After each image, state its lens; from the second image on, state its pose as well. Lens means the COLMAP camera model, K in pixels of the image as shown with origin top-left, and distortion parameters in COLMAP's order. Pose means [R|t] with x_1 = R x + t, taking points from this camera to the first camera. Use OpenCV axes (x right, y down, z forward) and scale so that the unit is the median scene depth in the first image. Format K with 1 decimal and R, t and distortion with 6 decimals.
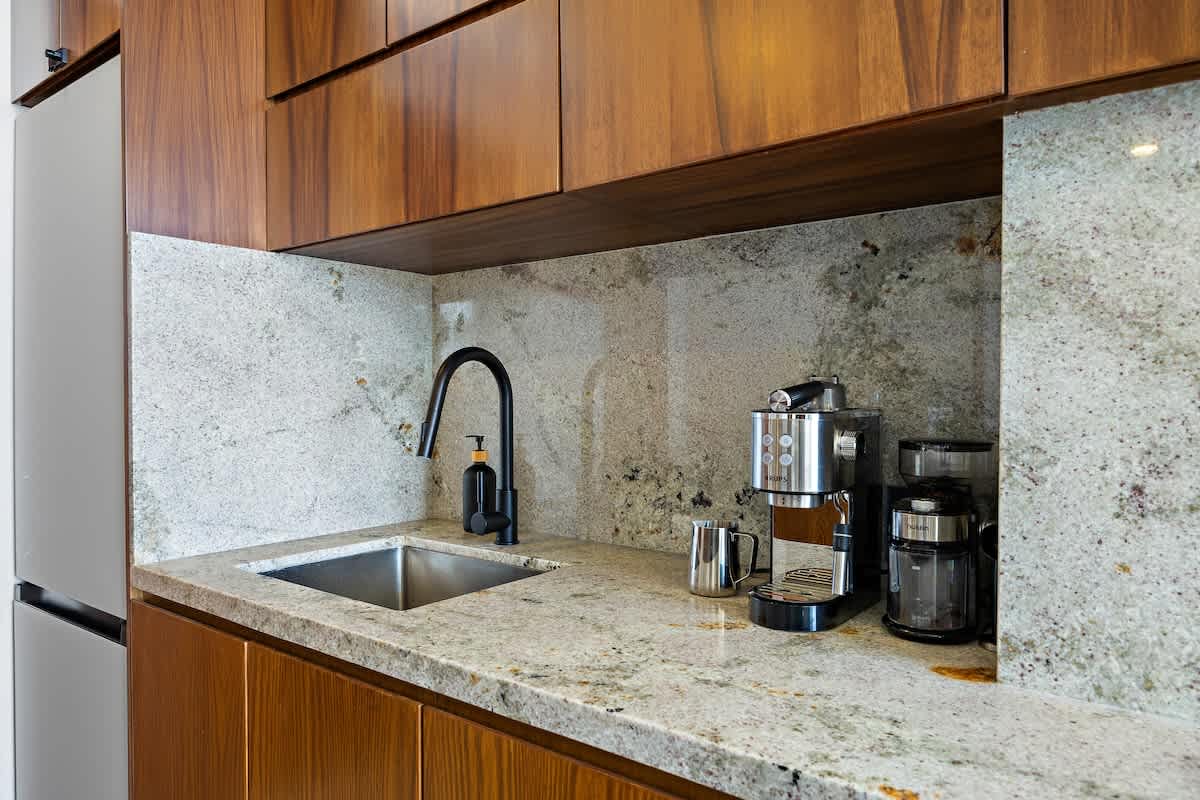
lens RADIAL K [[788.7, 0, 600.0], [0, 788.7, 400.0], [0, 0, 1]] dist [-0.003325, -0.000918]
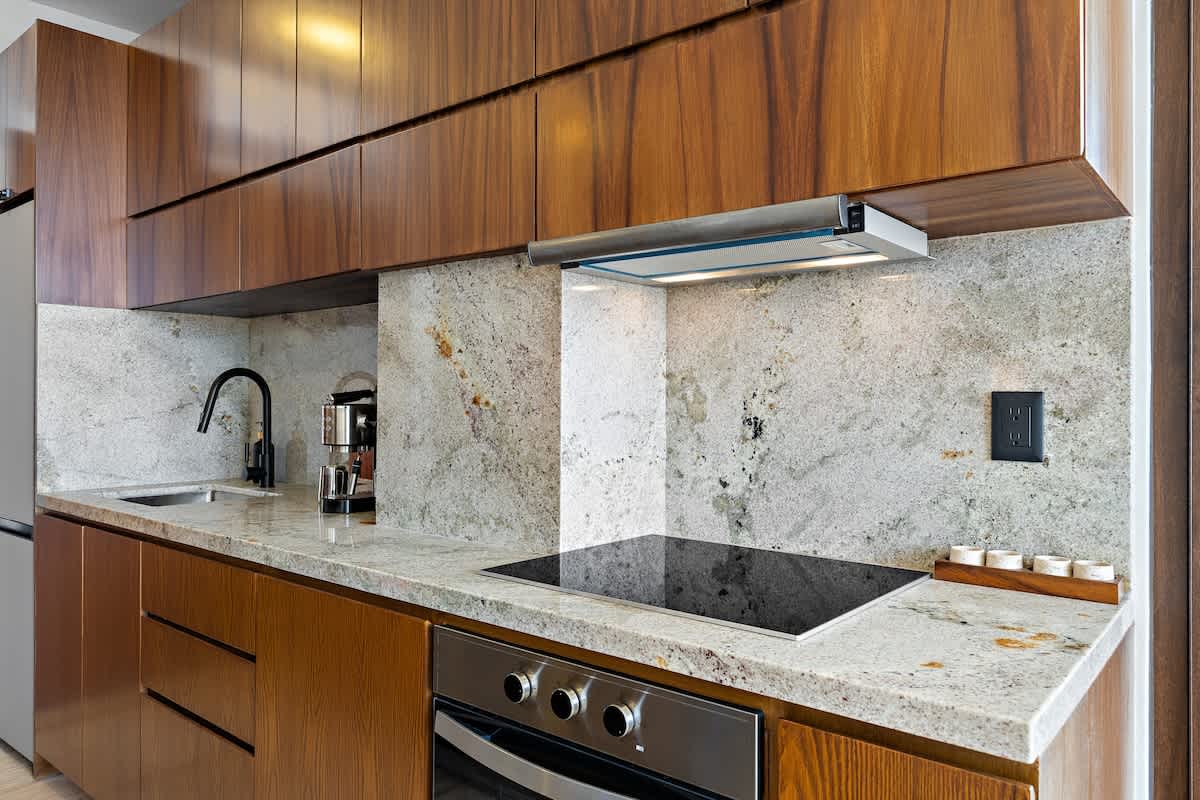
lens RADIAL K [[831.1, 0, 598.7], [0, 831.1, 389.5], [0, 0, 1]] dist [-0.000067, -0.001653]
pose [[0.999200, 0.002136, -0.039932, 0.692753], [-0.002793, 0.999862, -0.016393, 0.005799], [0.039891, 0.016492, 0.999068, -0.759633]]
